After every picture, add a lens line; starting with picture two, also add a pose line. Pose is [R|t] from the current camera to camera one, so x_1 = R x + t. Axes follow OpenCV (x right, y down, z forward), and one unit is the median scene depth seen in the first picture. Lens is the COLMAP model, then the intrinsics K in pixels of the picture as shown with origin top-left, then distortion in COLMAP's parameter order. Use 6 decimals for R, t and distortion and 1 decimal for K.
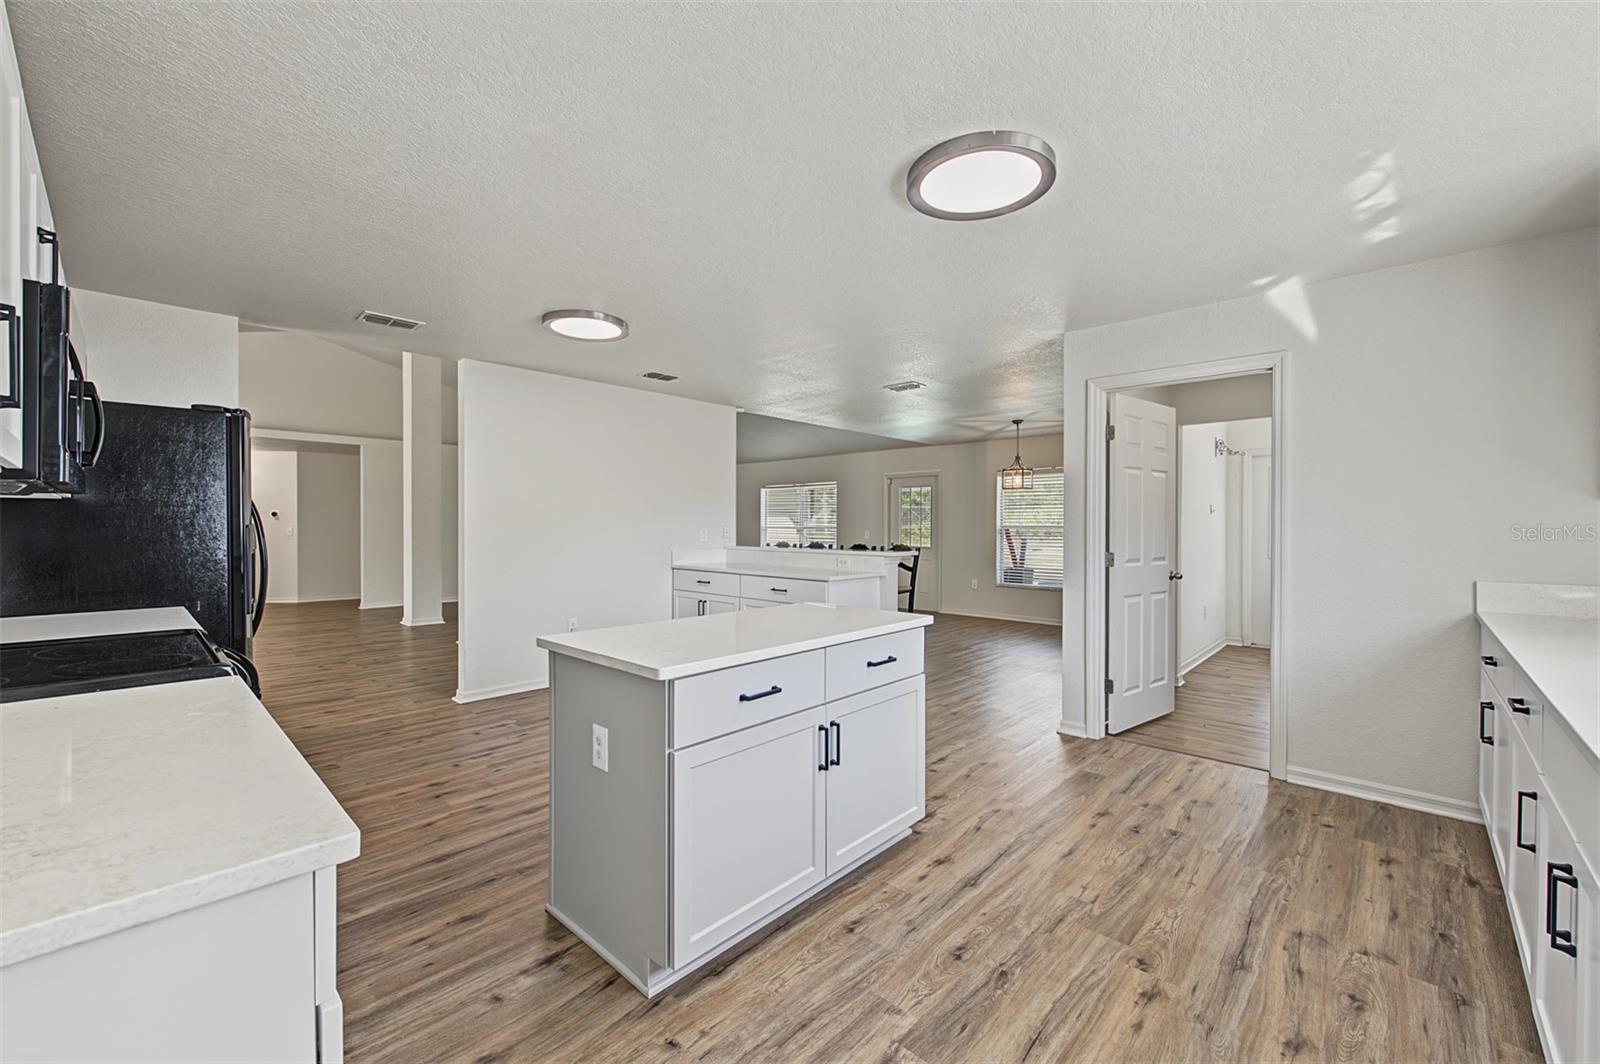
lens RADIAL K [[640.7, 0, 801.0], [0, 640.7, 529.6], [0, 0, 1]] dist [-0.003079, -0.000687]
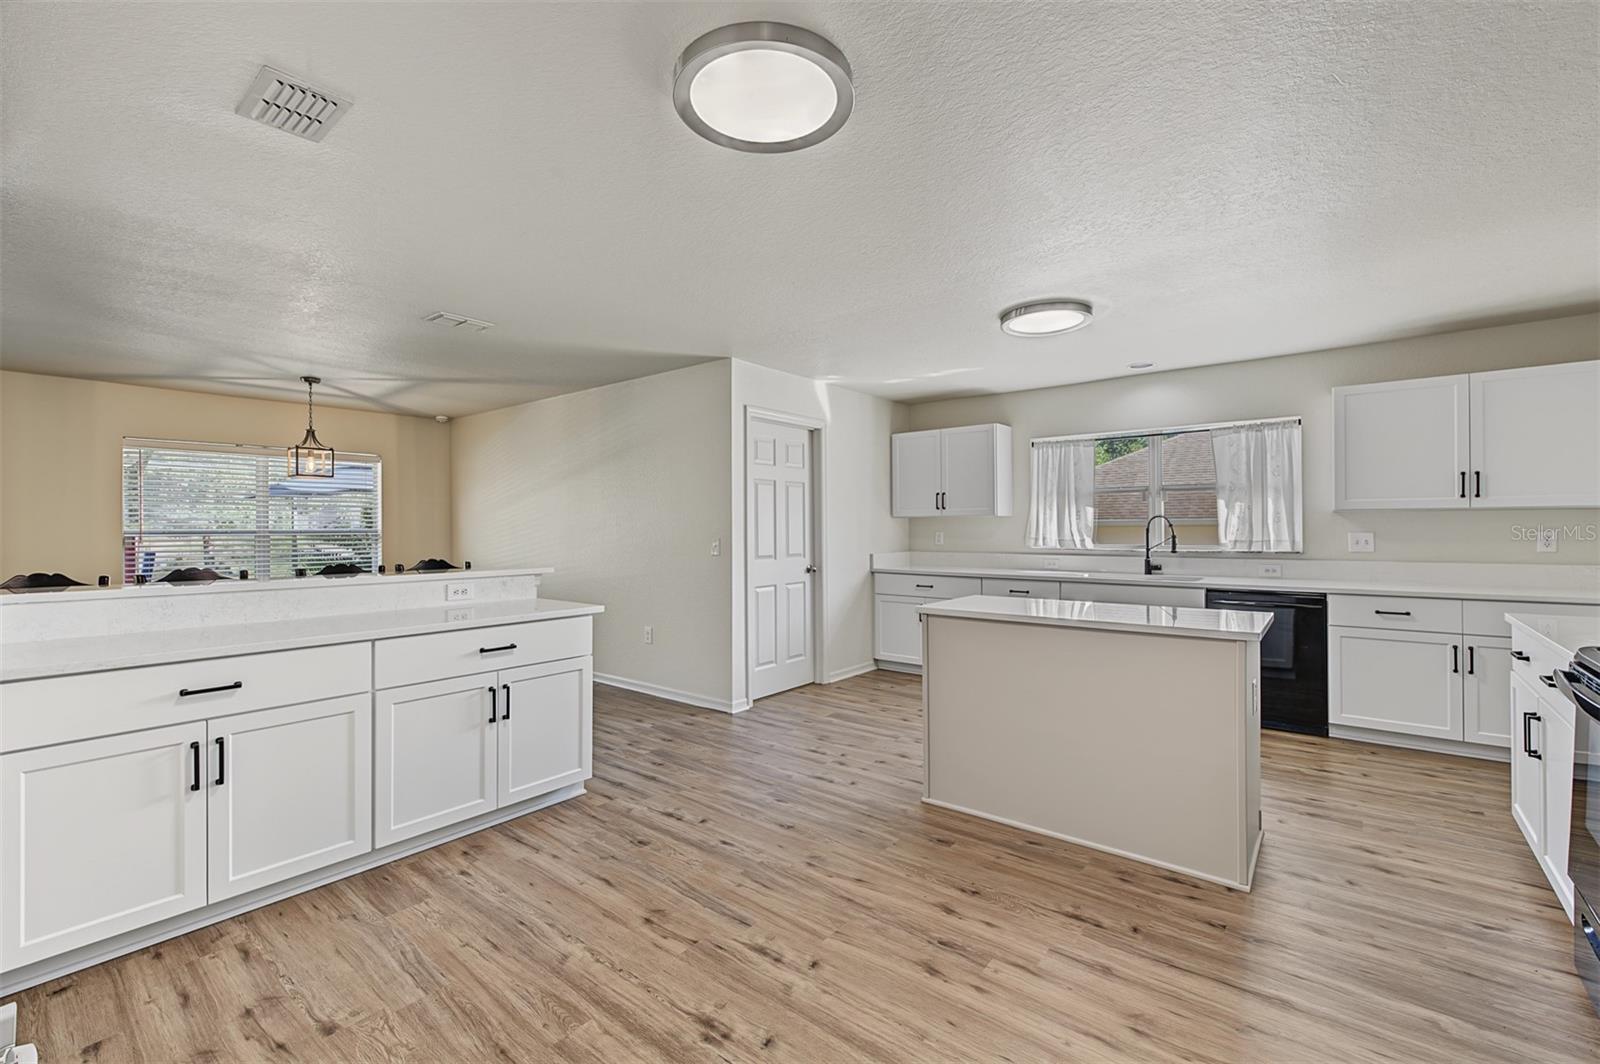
lens RADIAL K [[666.9, 0, 805.5], [0, 666.9, 526.5], [0, 0, 1]] dist [-0.002385, -0.000471]
pose [[-0.071850, 0.000178, 0.997415, -1.436376], [0.011255, 0.999936, 0.000632, -0.016341], [-0.997352, 0.011272, -0.071847, 1.797283]]
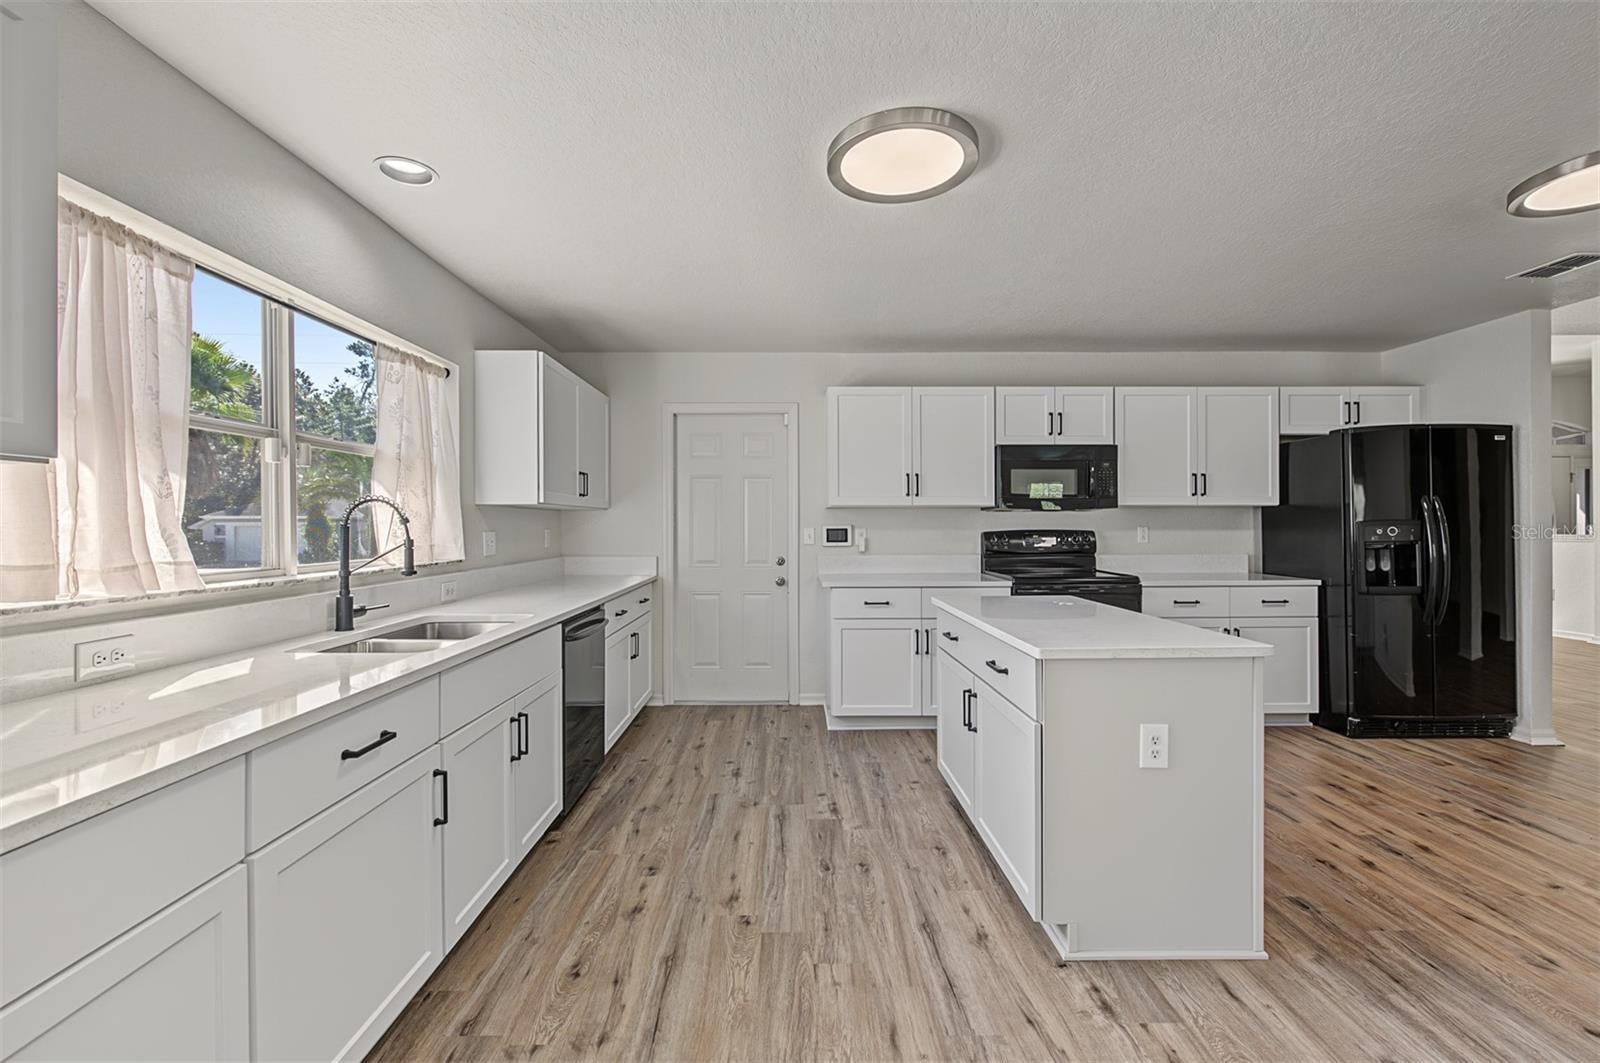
lens RADIAL K [[666.9, 0, 792.5], [0, 666.9, 525.5], [0, 0, 1]] dist [-0.002385, -0.000471]
pose [[-0.727010, 0.002266, -0.686623, 1.106908], [-0.002608, 0.999978, 0.006061, -0.002607], [0.686622, 0.006197, -0.726988, 1.654833]]
